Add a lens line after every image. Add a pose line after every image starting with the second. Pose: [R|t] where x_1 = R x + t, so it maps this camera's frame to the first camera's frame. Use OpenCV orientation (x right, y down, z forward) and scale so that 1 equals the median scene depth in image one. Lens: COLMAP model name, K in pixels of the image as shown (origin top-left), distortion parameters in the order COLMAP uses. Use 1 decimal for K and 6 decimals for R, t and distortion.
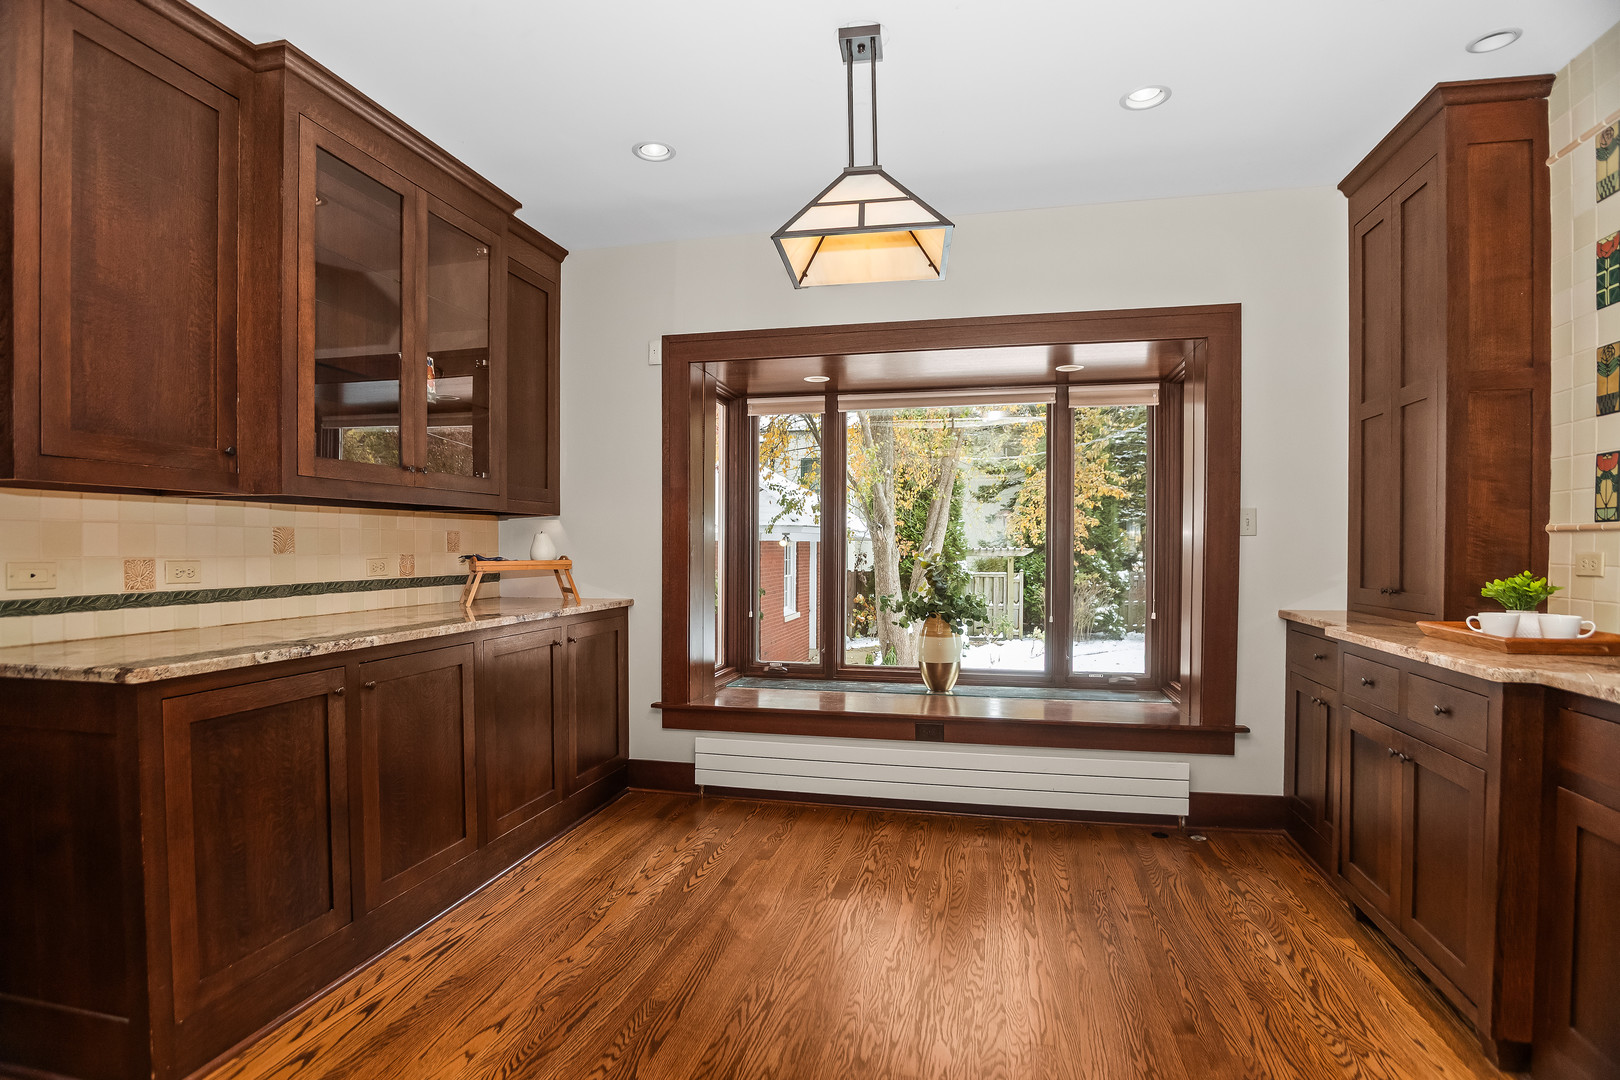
lens RADIAL K [[819.0, 0, 812.1], [0, 819.0, 567.5], [0, 0, 1]] dist [-0.060761, 0.016094]
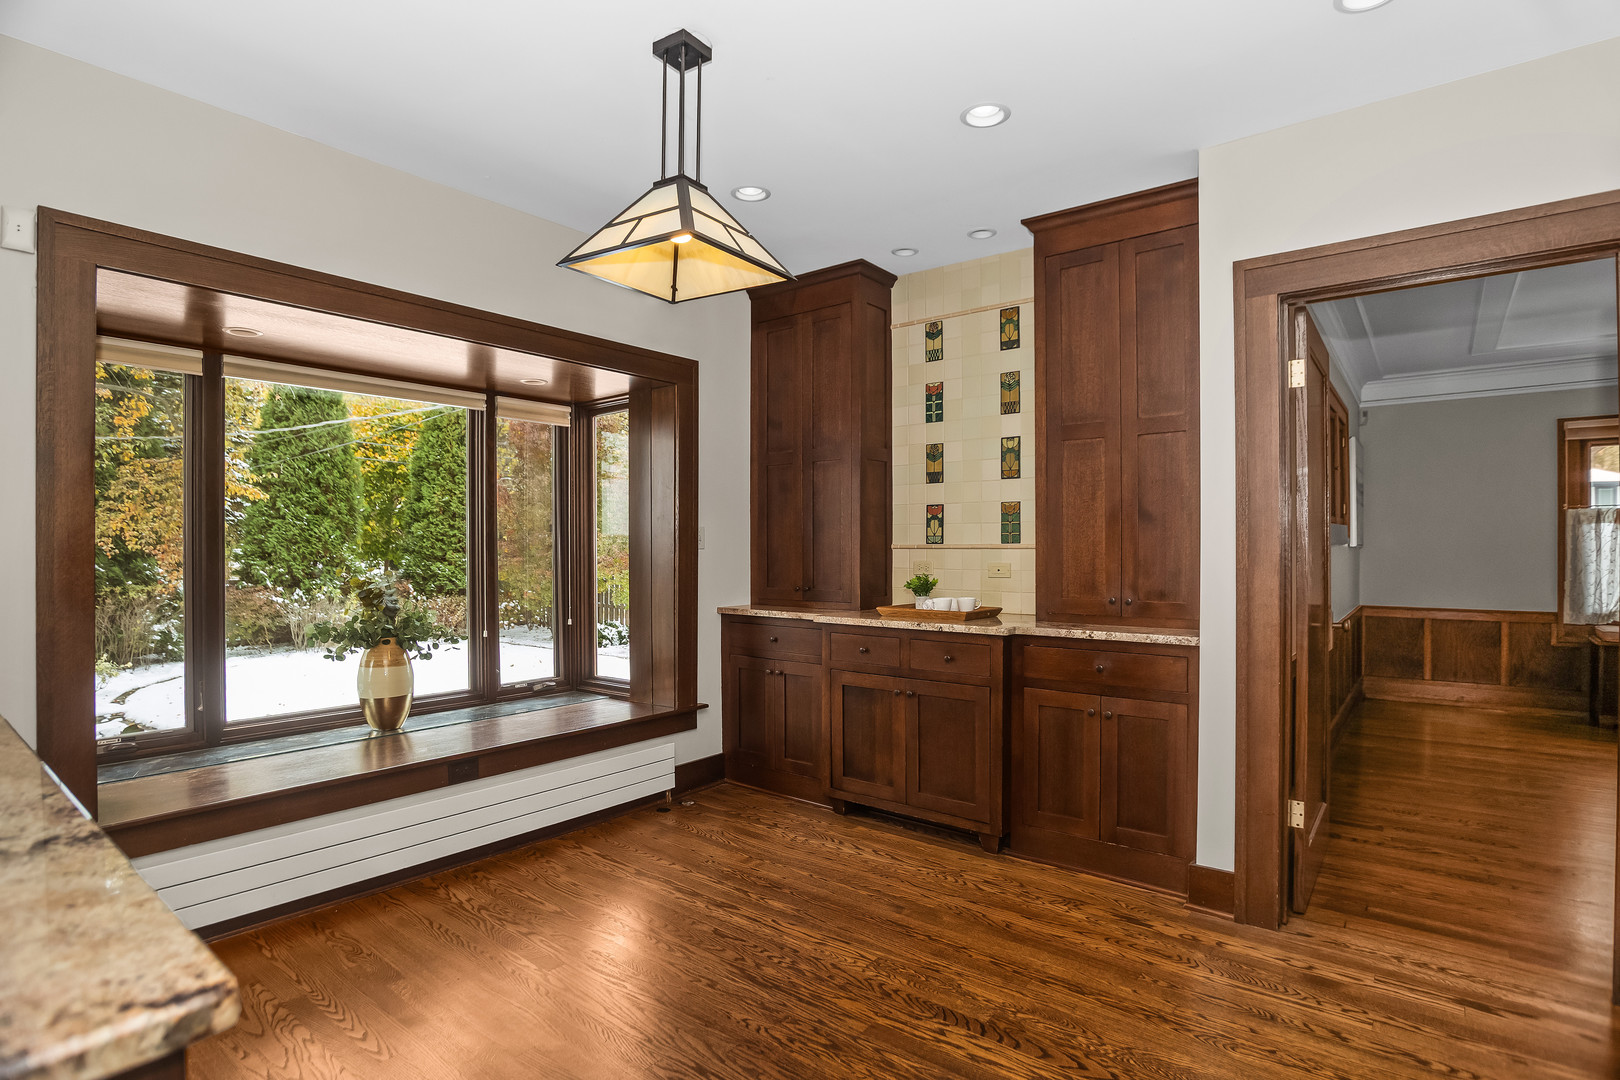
lens RADIAL K [[811.7, 0, 810.5], [0, 811.7, 550.2], [0, 0, 1]] dist [-0.059590, 0.015019]
pose [[0.433205, -0.001002, 0.901295, -0.578962], [0.023614, 0.999669, -0.010238, -0.023457], [-0.900986, 0.025719, 0.433085, 0.347131]]
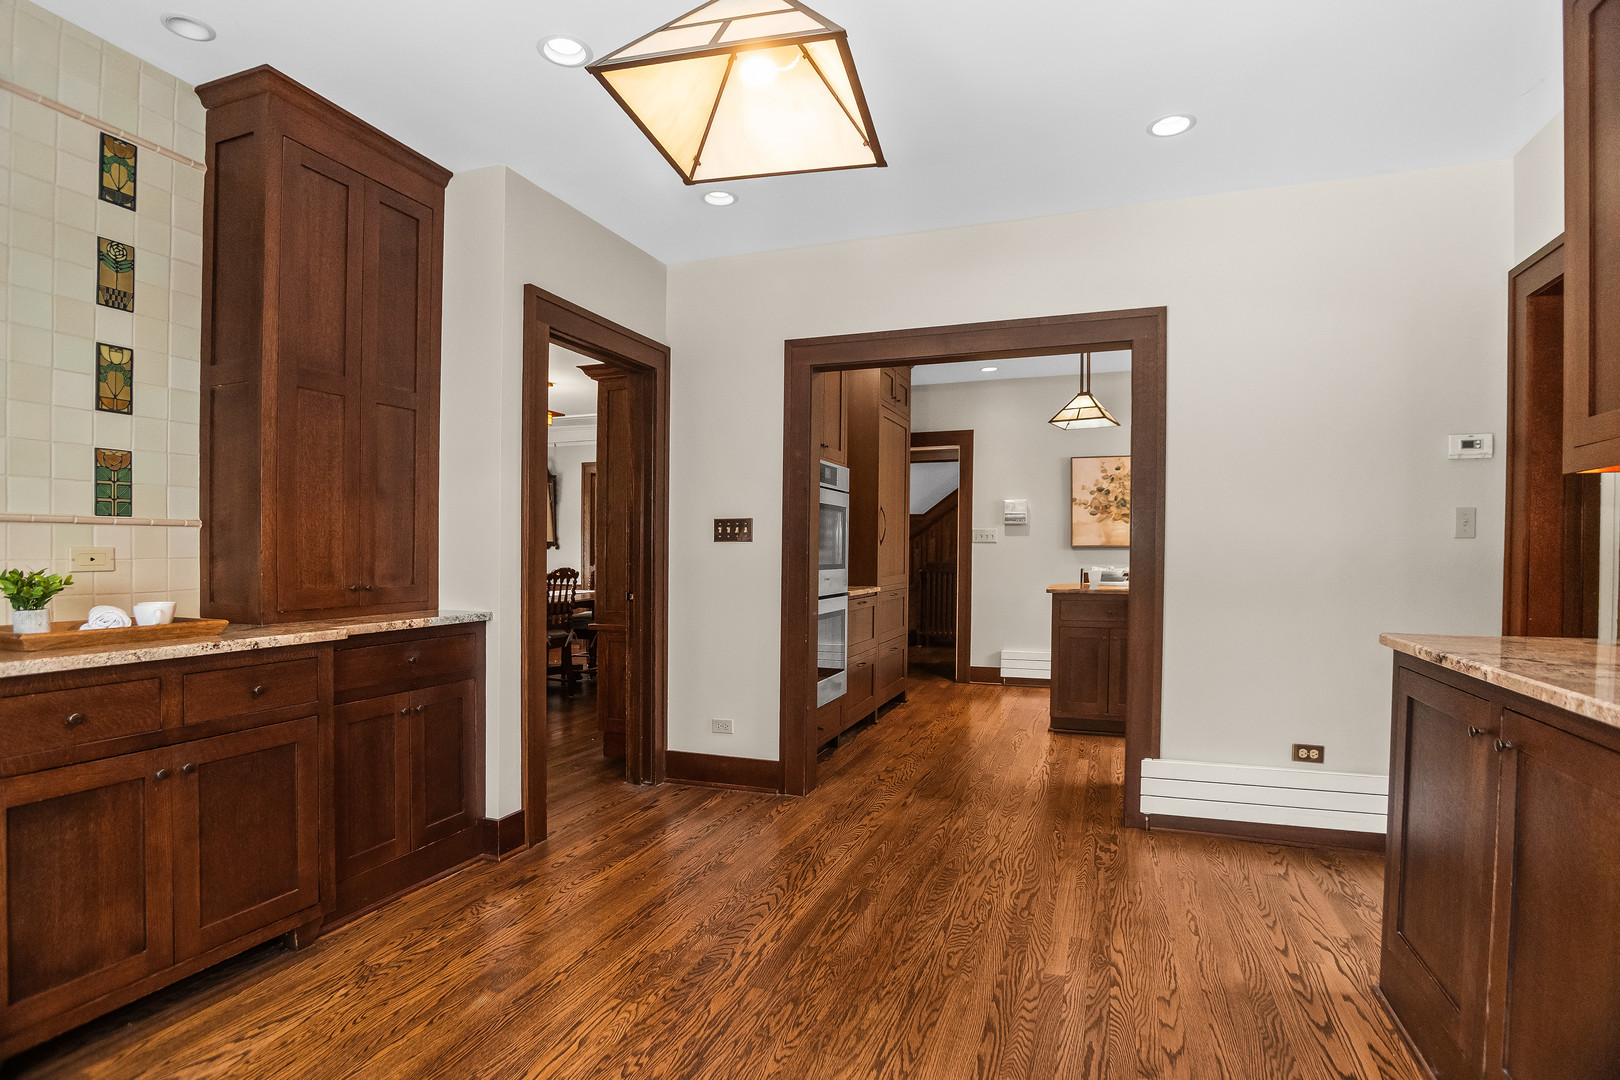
lens RADIAL K [[807.3, 0, 809.0], [0, 807.3, 575.0], [0, 0, 1]] dist [-0.039574, -0.000113]
pose [[-0.990992, -0.003434, 0.133880, -0.066491], [0.004170, 0.998395, 0.056476, -0.022415], [-0.133859, 0.056525, -0.989387, 1.308333]]
